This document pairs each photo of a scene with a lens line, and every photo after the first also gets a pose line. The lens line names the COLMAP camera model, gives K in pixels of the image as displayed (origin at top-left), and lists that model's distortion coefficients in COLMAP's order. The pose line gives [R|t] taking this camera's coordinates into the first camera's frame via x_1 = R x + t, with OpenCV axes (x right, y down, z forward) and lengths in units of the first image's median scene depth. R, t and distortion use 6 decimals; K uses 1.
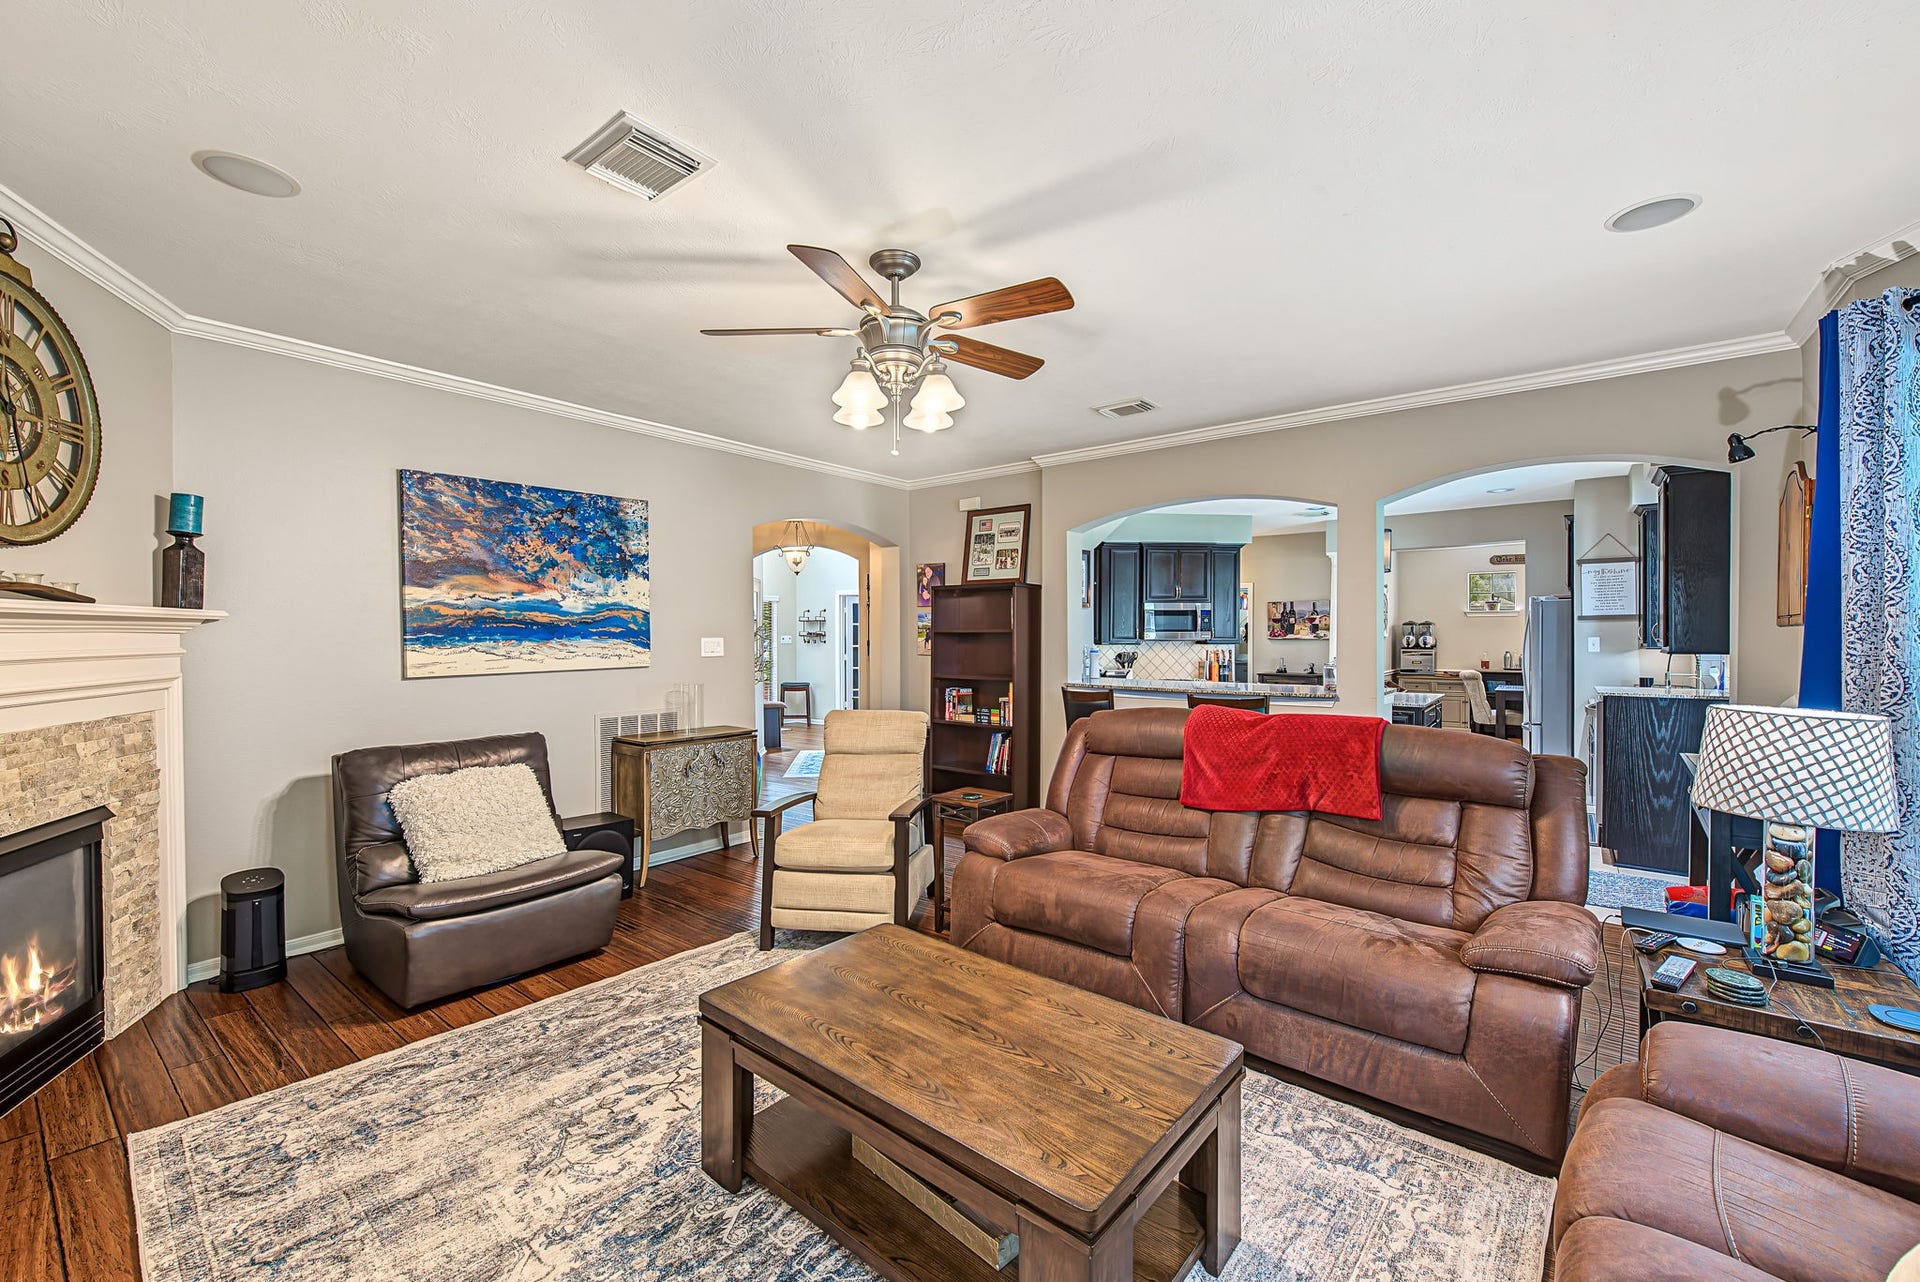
lens RADIAL K [[788.5, 0, 958.3], [0, 788.5, 639.3], [0, 0, 1]] dist [0.000297, -0.000224]
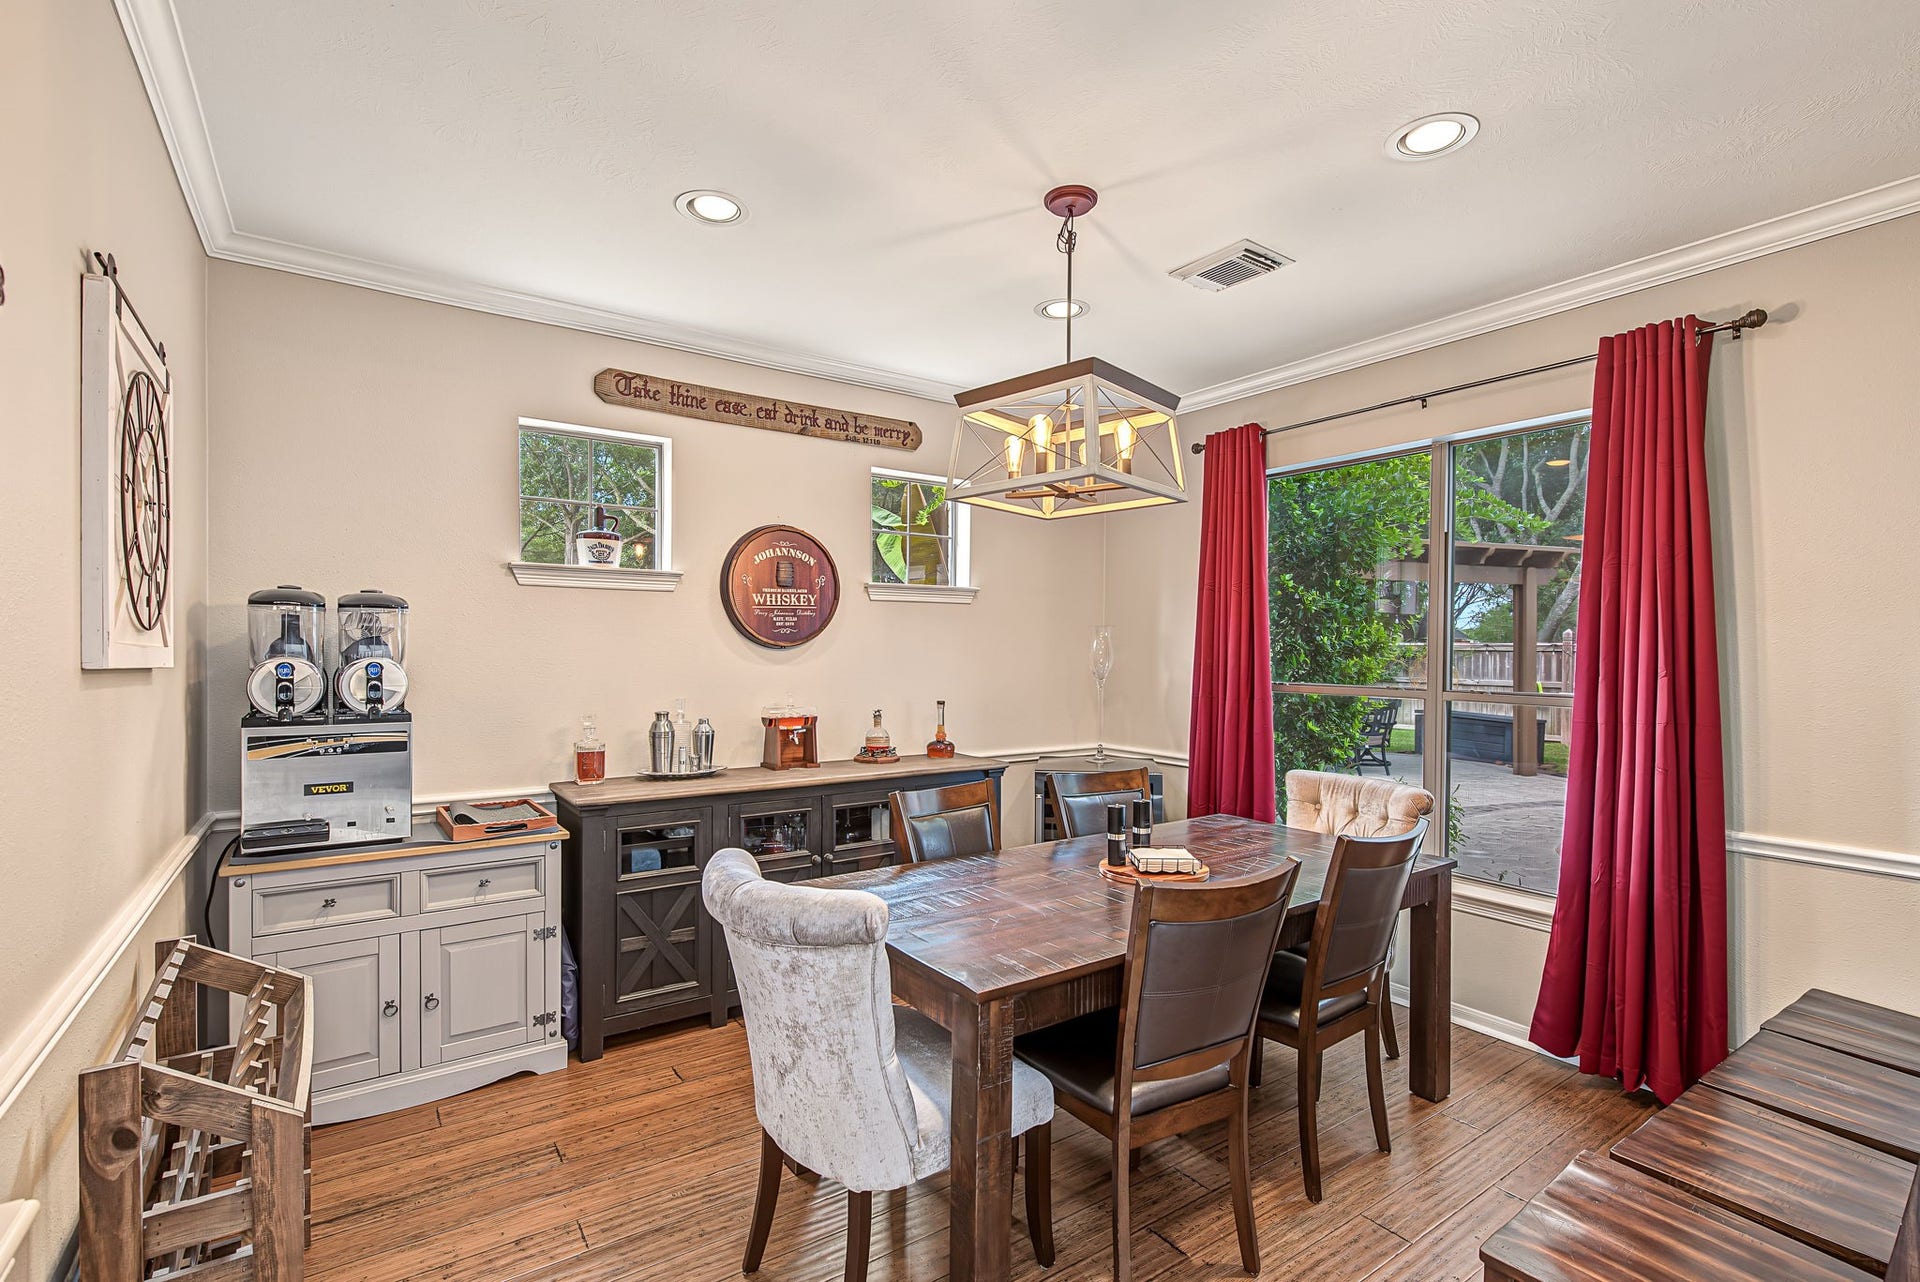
lens RADIAL K [[875.9, 0, 963.0], [0, 875.9, 651.1], [0, 0, 1]] dist [0.000057, -0.000003]
pose [[0.280724, -0.000791, 0.959788, 0.516363], [-0.000335, 1.000000, 0.000922, -0.008449], [-0.959789, -0.000580, 0.280723, 0.983412]]
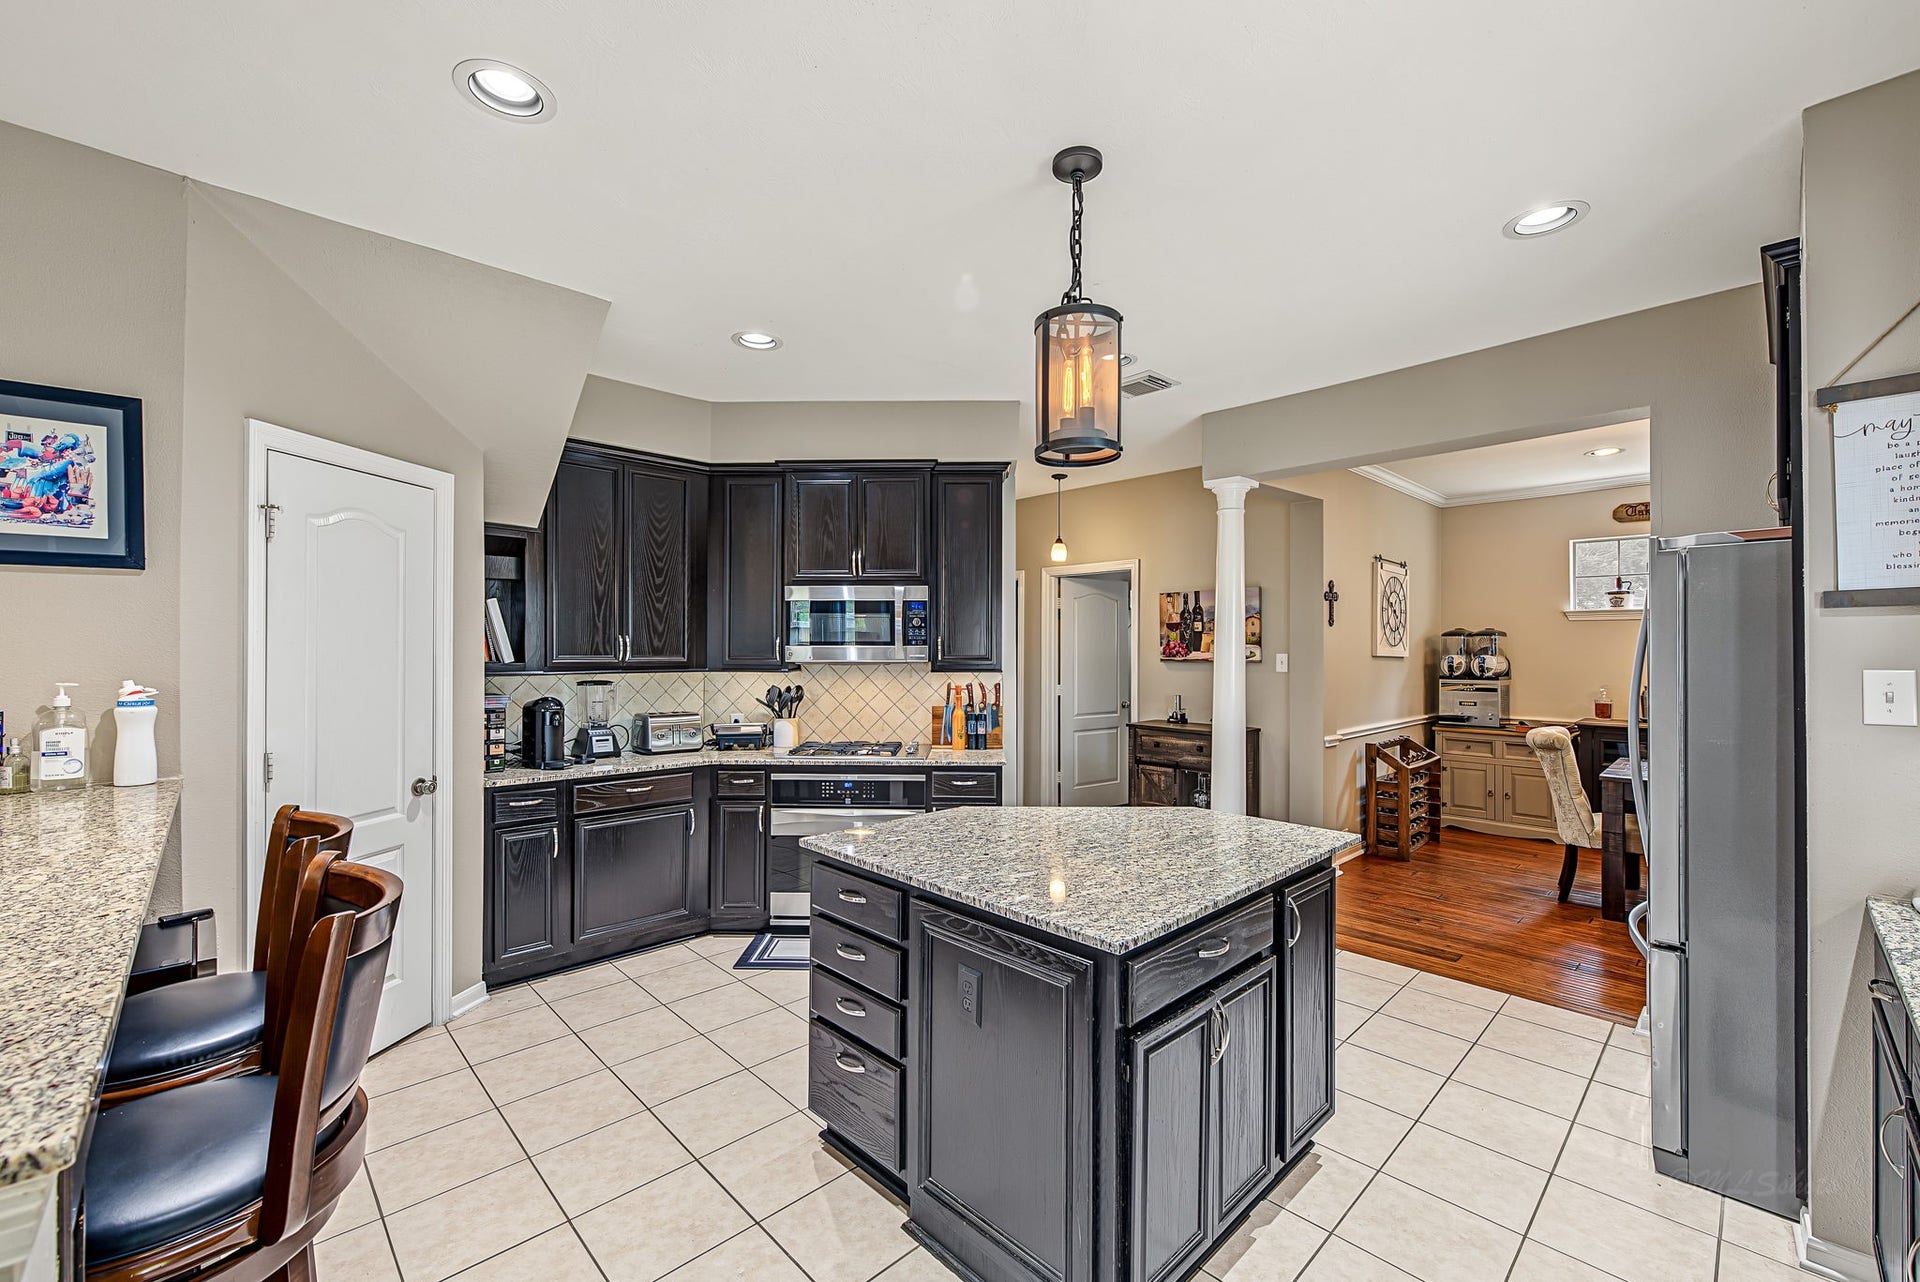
lens RADIAL K [[788.5, 0, 965.7], [0, 788.5, 648.7], [0, 0, 1]] dist [0.000297, -0.000224]
pose [[0.989872, 0.004323, -0.141895, 0.393496], [-0.005170, 0.999971, -0.005601, -0.005338], [0.141866, 0.006278, 0.989866, 0.509216]]
